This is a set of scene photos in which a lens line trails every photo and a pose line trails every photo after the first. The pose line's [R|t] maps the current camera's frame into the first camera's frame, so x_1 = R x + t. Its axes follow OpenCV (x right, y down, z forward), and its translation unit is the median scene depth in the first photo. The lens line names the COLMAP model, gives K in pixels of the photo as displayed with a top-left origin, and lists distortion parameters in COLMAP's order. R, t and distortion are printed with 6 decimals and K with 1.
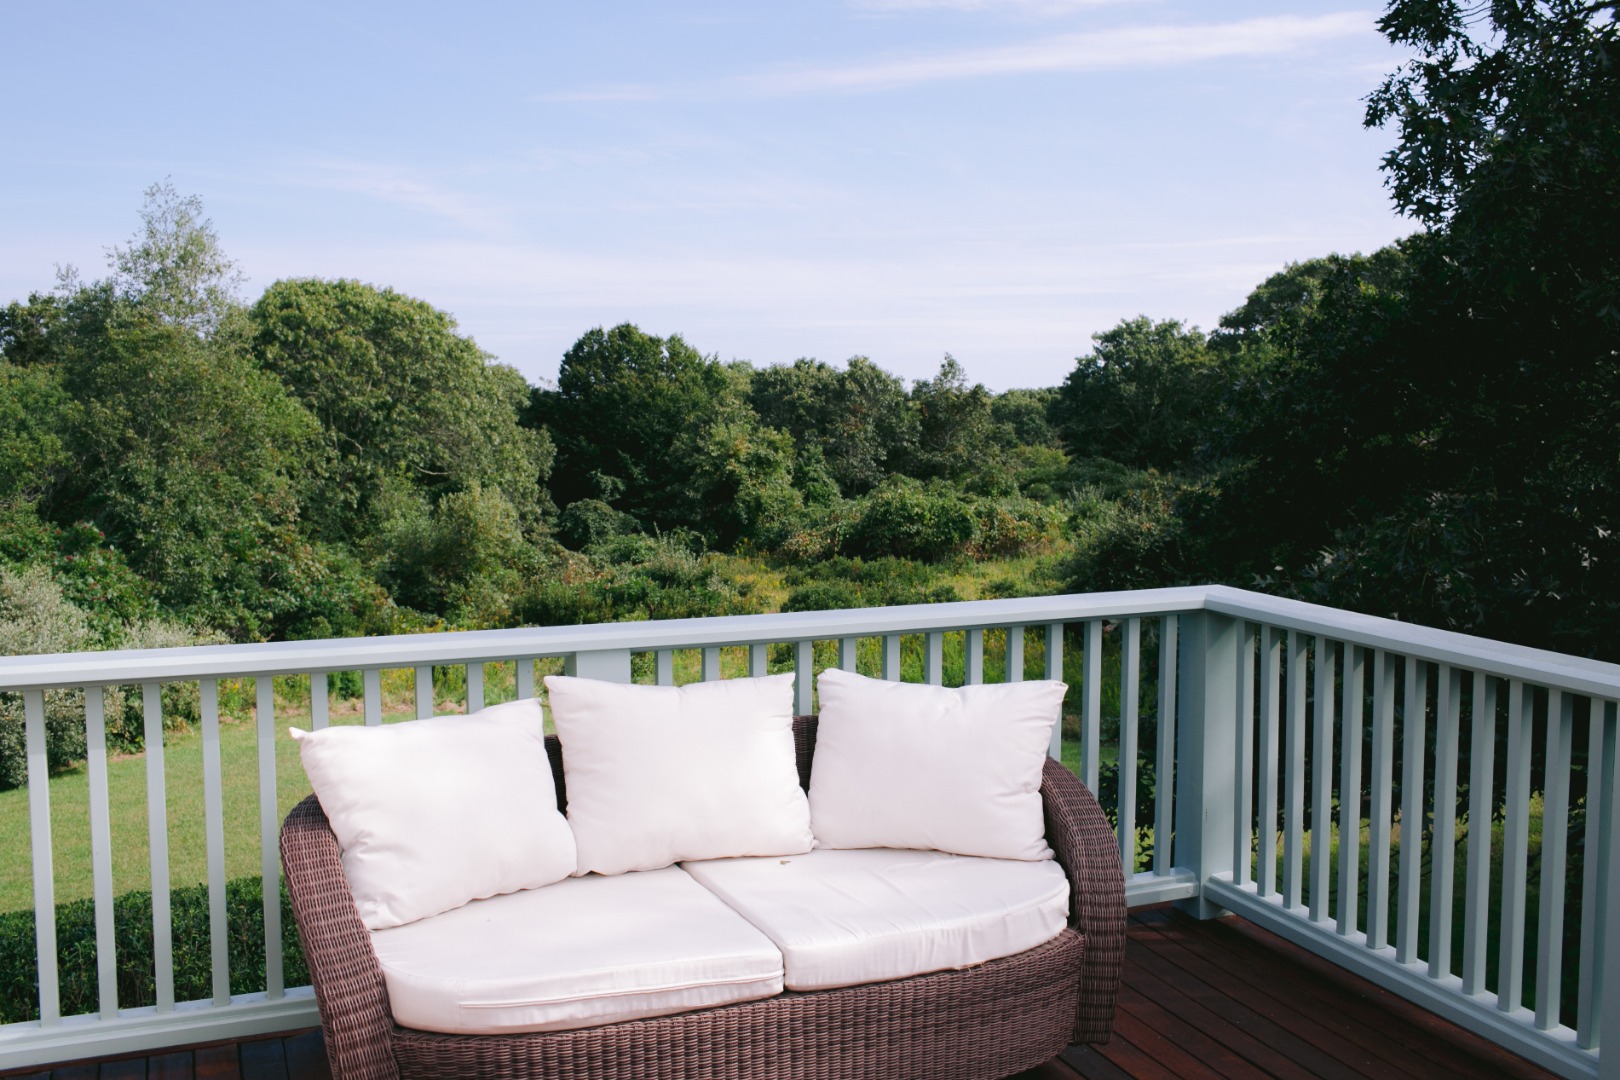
lens RADIAL K [[1612.0, 0, 810.0], [0, 1612.0, 540.0], [0, 0, 1]] dist [-0.110924, 0.174590]
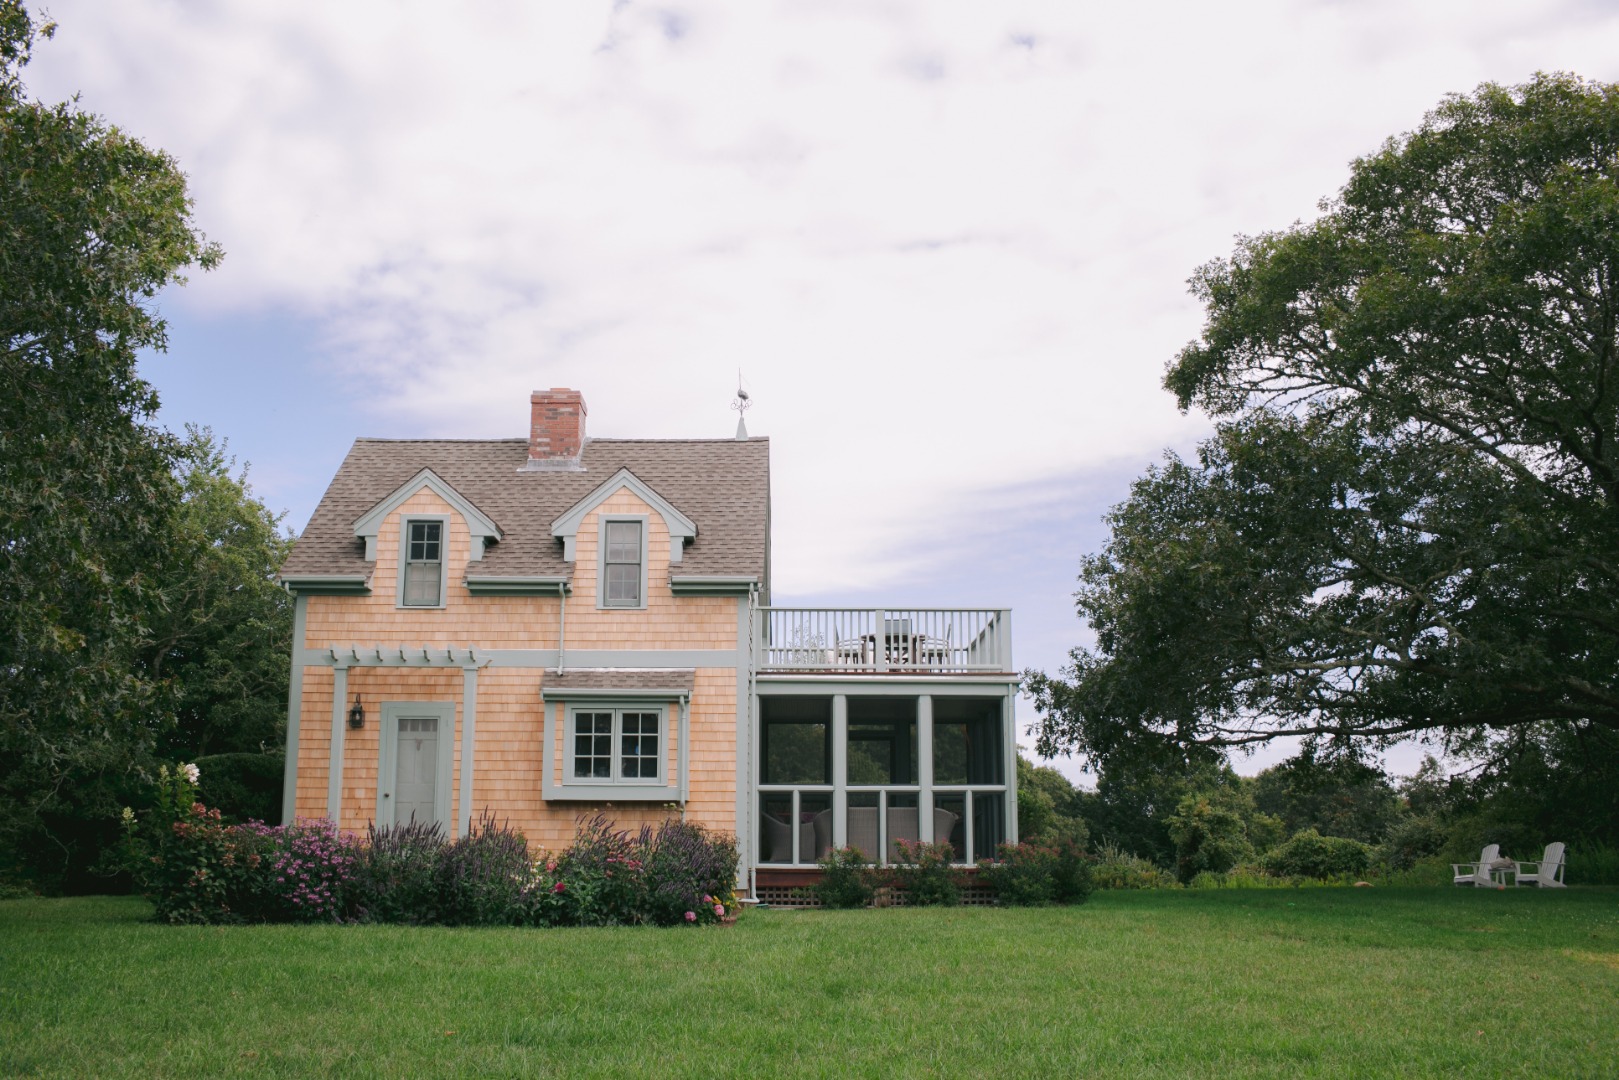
lens RADIAL K [[1591.0, 0, 795.7], [0, 1591.0, 534.7], [0, 0, 1]] dist [-0.103986, 0.167580]
pose [[0.931587, -0.066399, -0.357402, 0.081029], [-0.034890, 0.962306, -0.269723, 0.057077], [0.361840, 0.263741, 0.894155, -0.225572]]
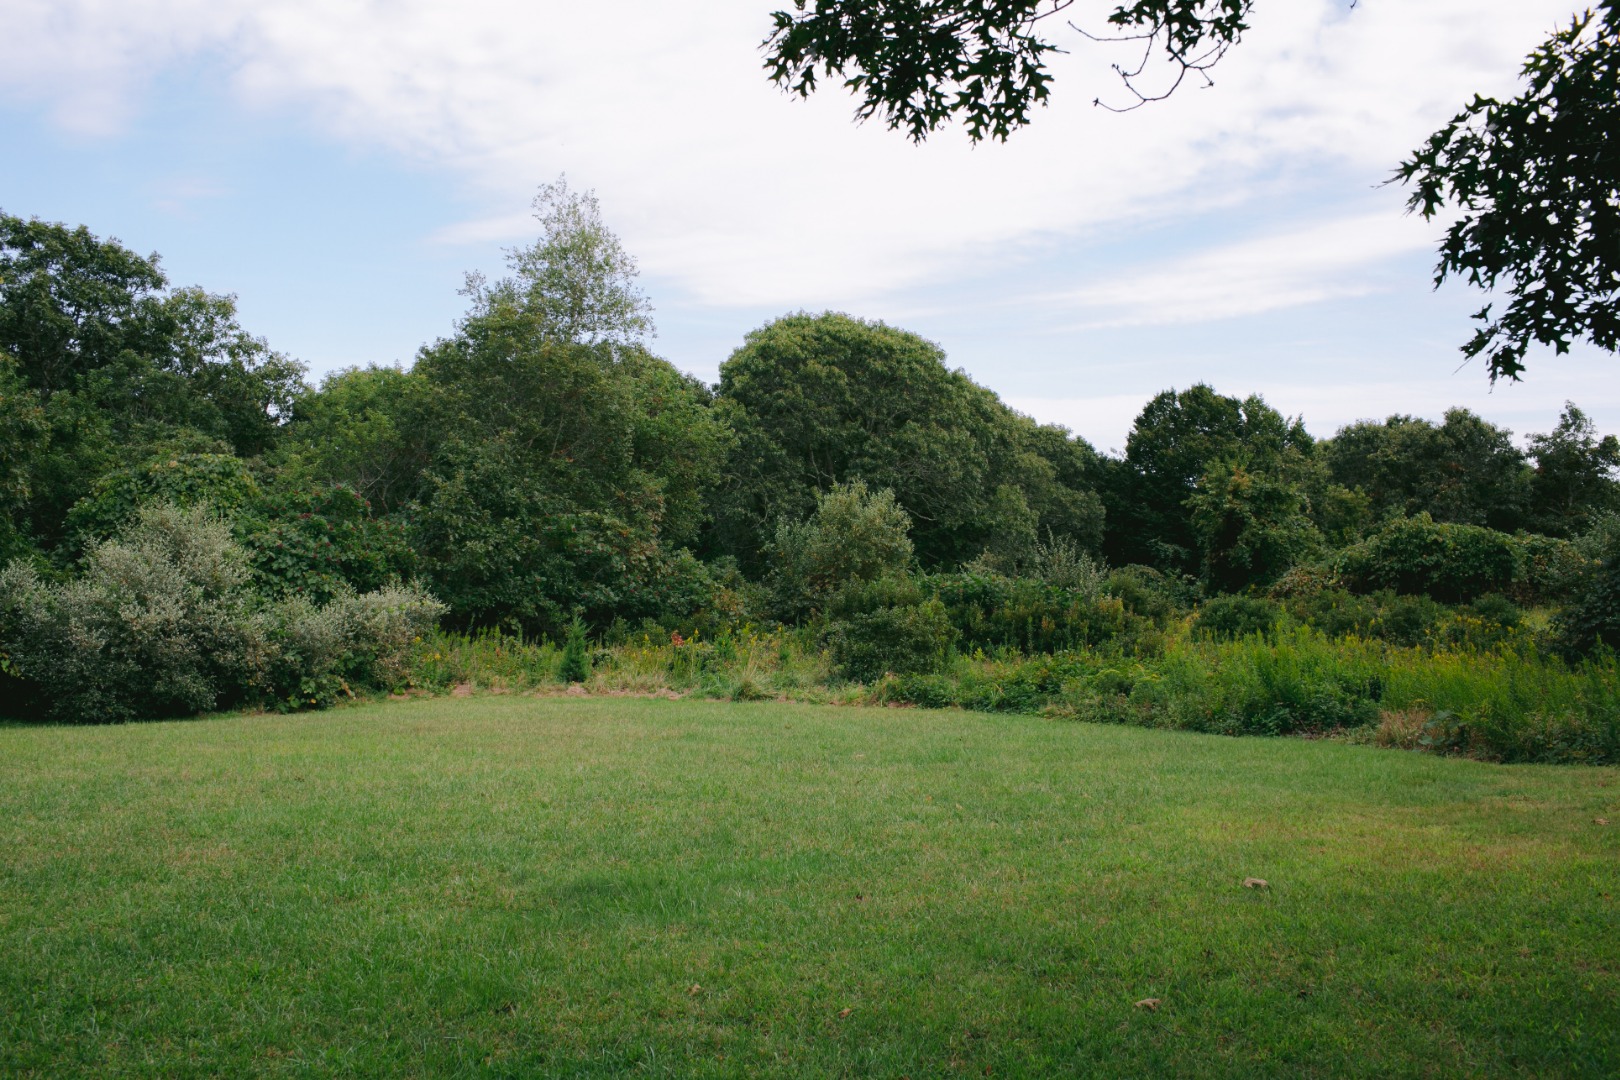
lens RADIAL K [[1592.0, 0, 796.2], [0, 1592.0, 534.7], [0, 0, 1]] dist [-0.103986, 0.167580]
pose [[0.912584, -0.001384, -0.408886, 0.053911], [-0.028750, 0.997302, -0.067542, 0.023770], [0.407876, 0.073393, 0.910083, 0.085710]]
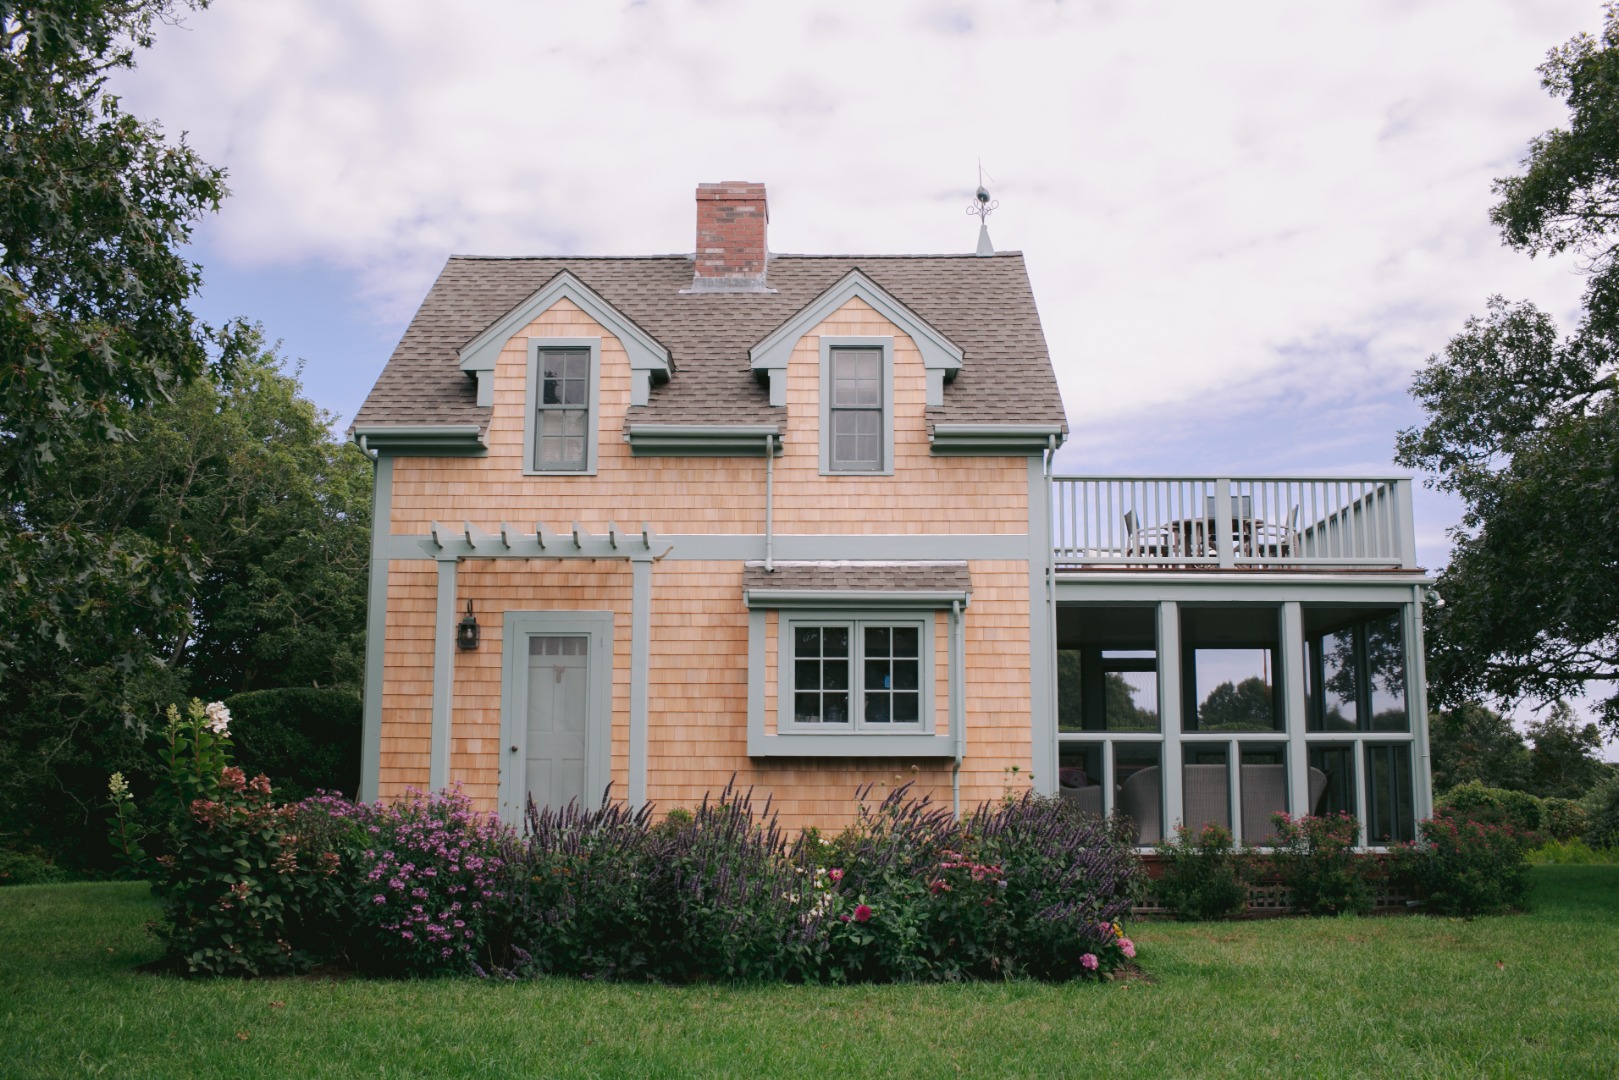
lens RADIAL K [[1611.0, 0, 809.5], [0, 1611.0, 540.0], [0, 0, 1]] dist [-0.110924, 0.174590]
pose [[0.923856, -0.052944, -0.379062, 0.032620], [-0.038996, 0.972212, -0.230830, 0.049594], [0.380750, 0.228036, 0.896119, -0.171142]]
